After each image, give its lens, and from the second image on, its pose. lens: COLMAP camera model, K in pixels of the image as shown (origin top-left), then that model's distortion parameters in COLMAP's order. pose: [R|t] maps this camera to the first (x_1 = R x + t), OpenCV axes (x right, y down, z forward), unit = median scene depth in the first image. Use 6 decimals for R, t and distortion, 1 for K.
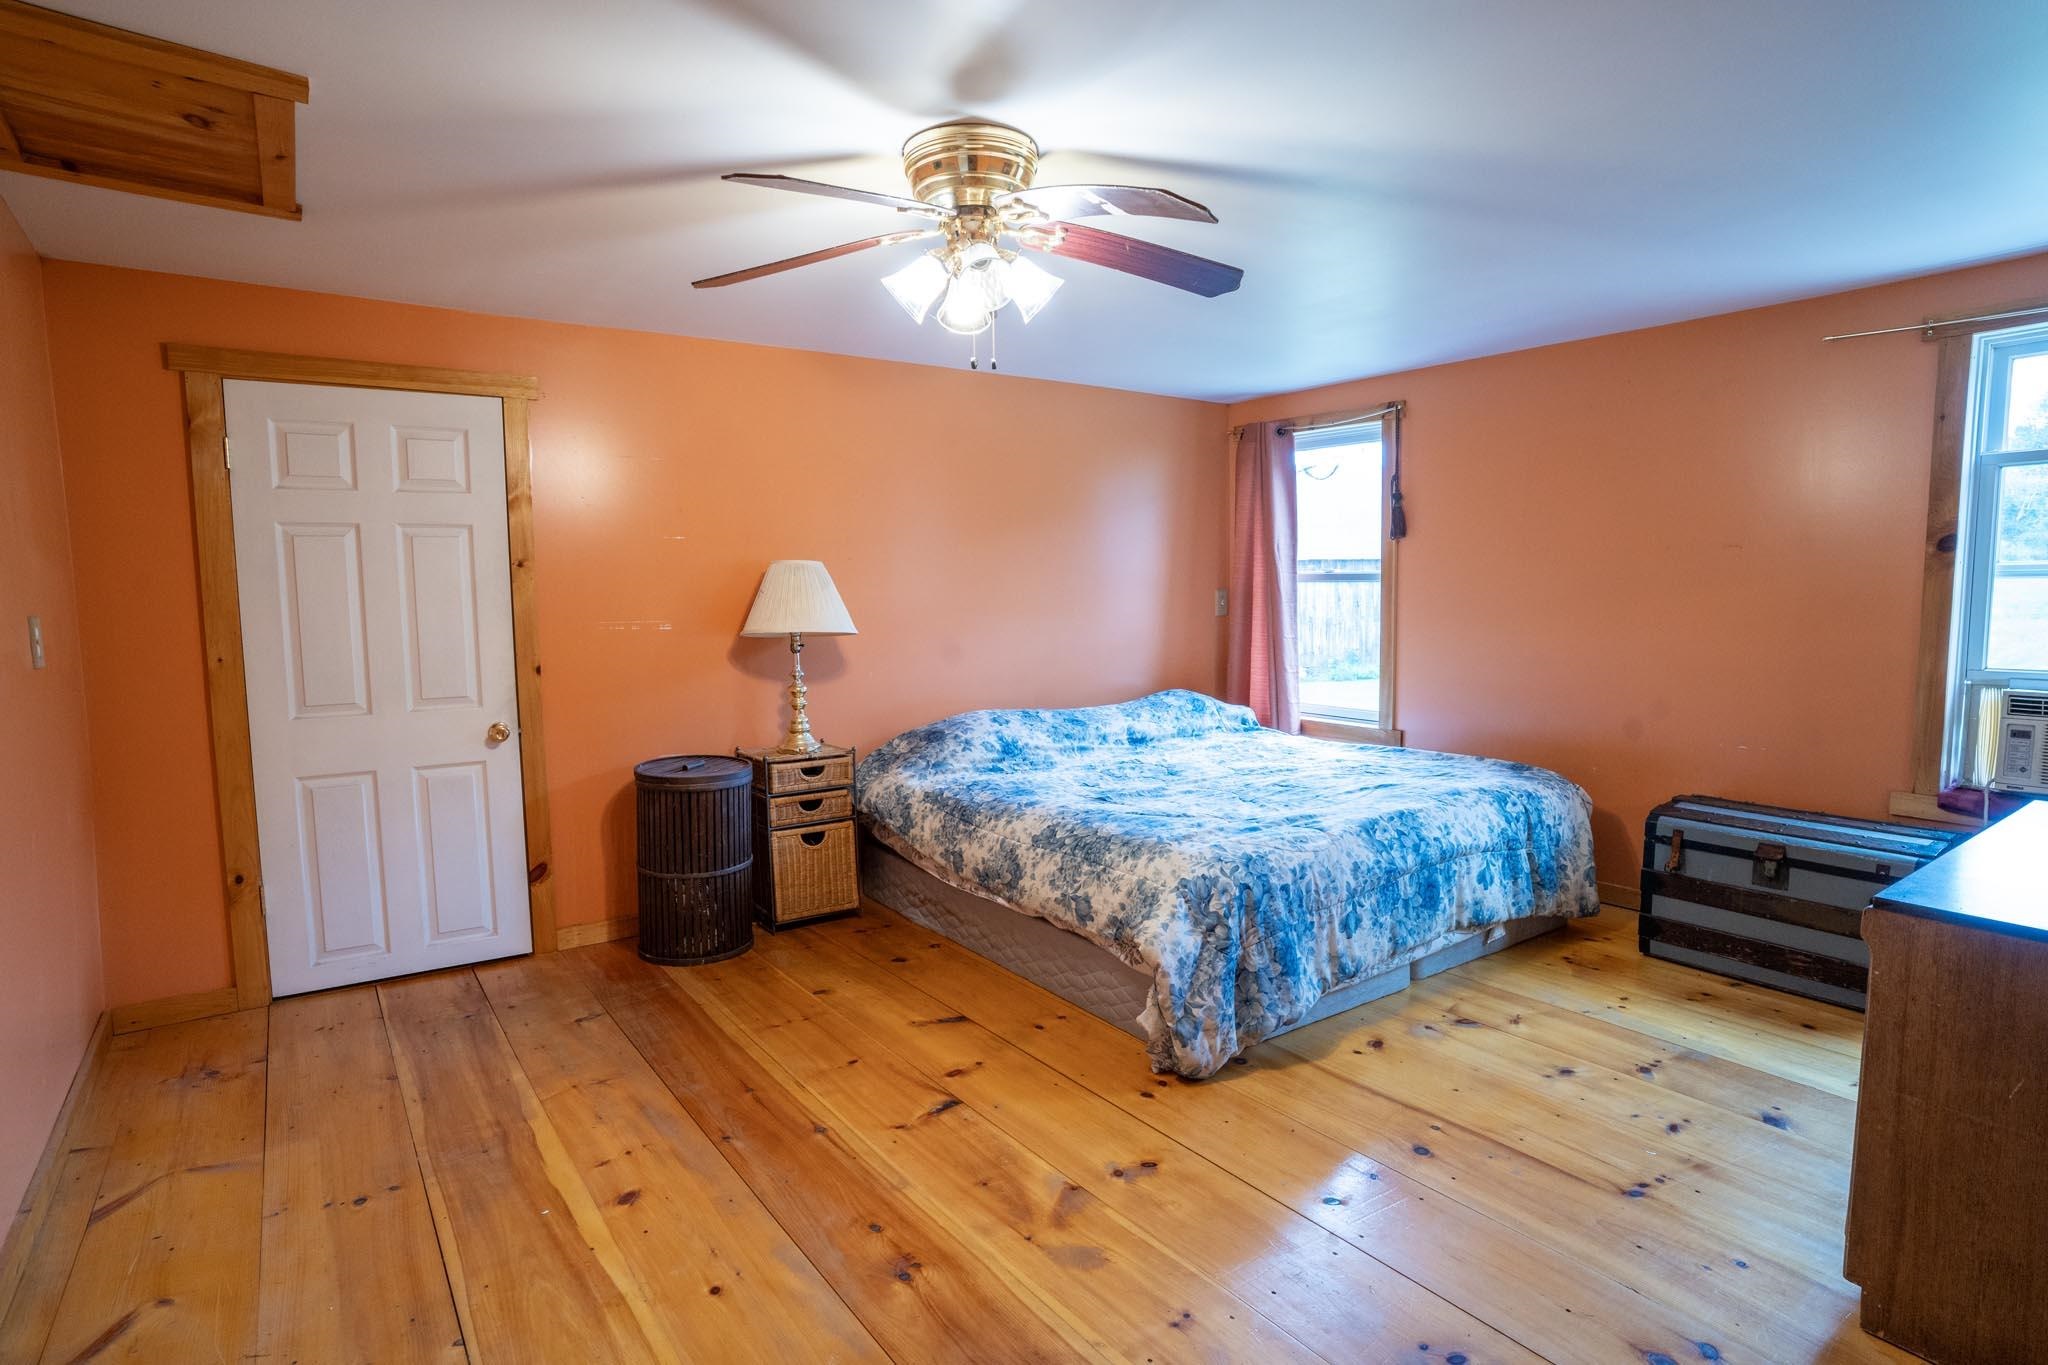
lens RADIAL K [[1061.6, 0, 1028.9], [0, 1061.6, 687.8], [0, 0, 1]] dist [-0.058668, 0.027937]
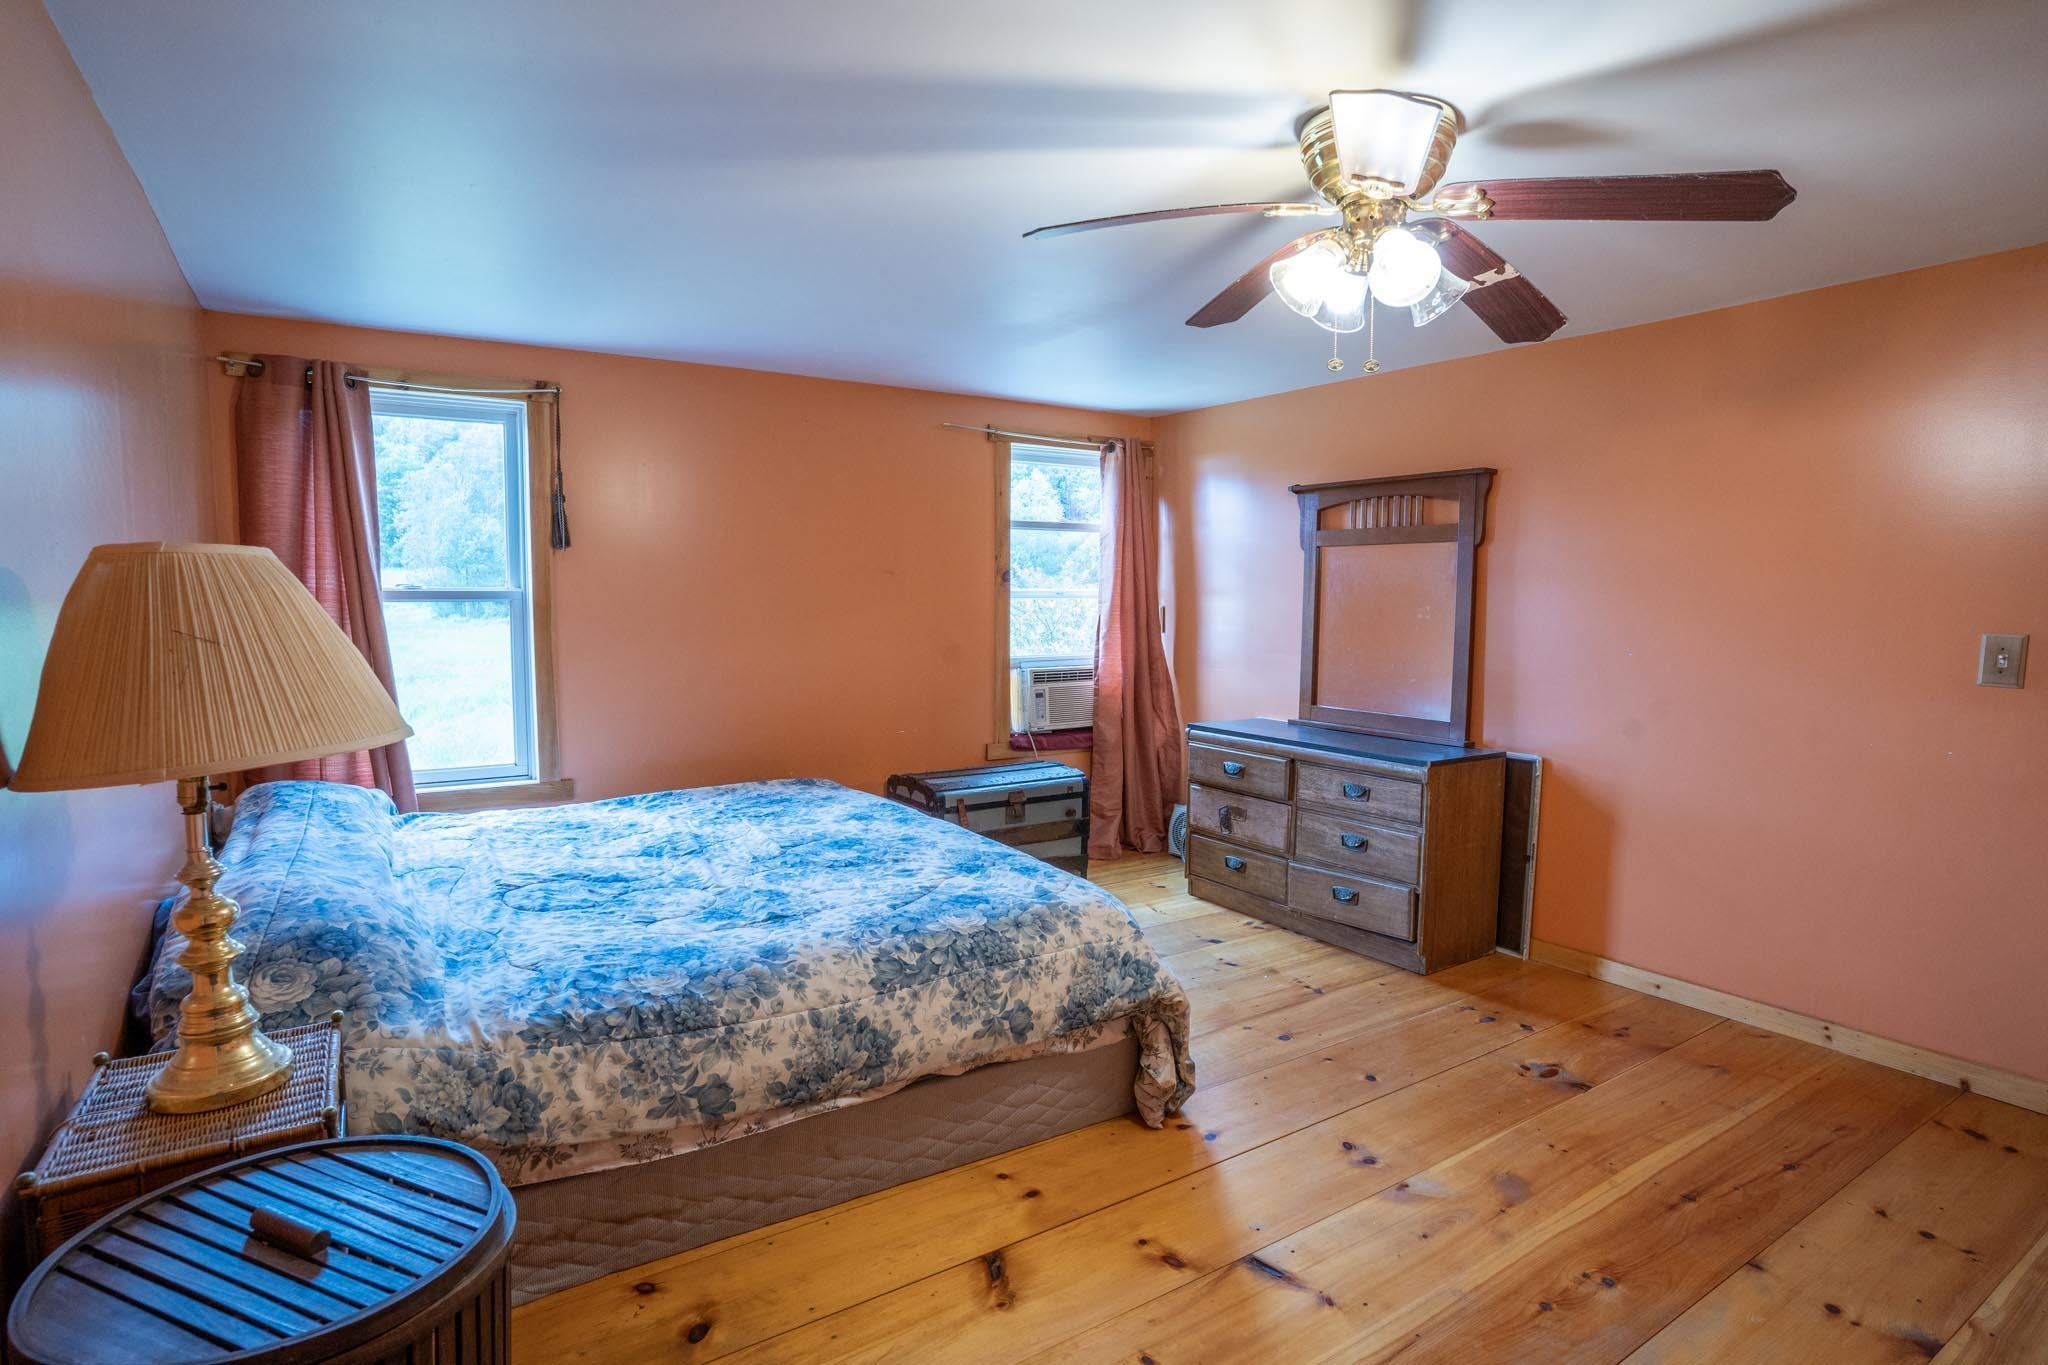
lens RADIAL K [[1061.6, 0, 1025.3], [0, 1061.6, 680.2], [0, 0, 1]] dist [-0.058668, 0.027937]
pose [[0.056551, -0.075149, 0.995568, -0.660043], [0.093054, 0.993219, 0.069686, -0.091133], [-0.994054, 0.088701, 0.063160, 0.857610]]
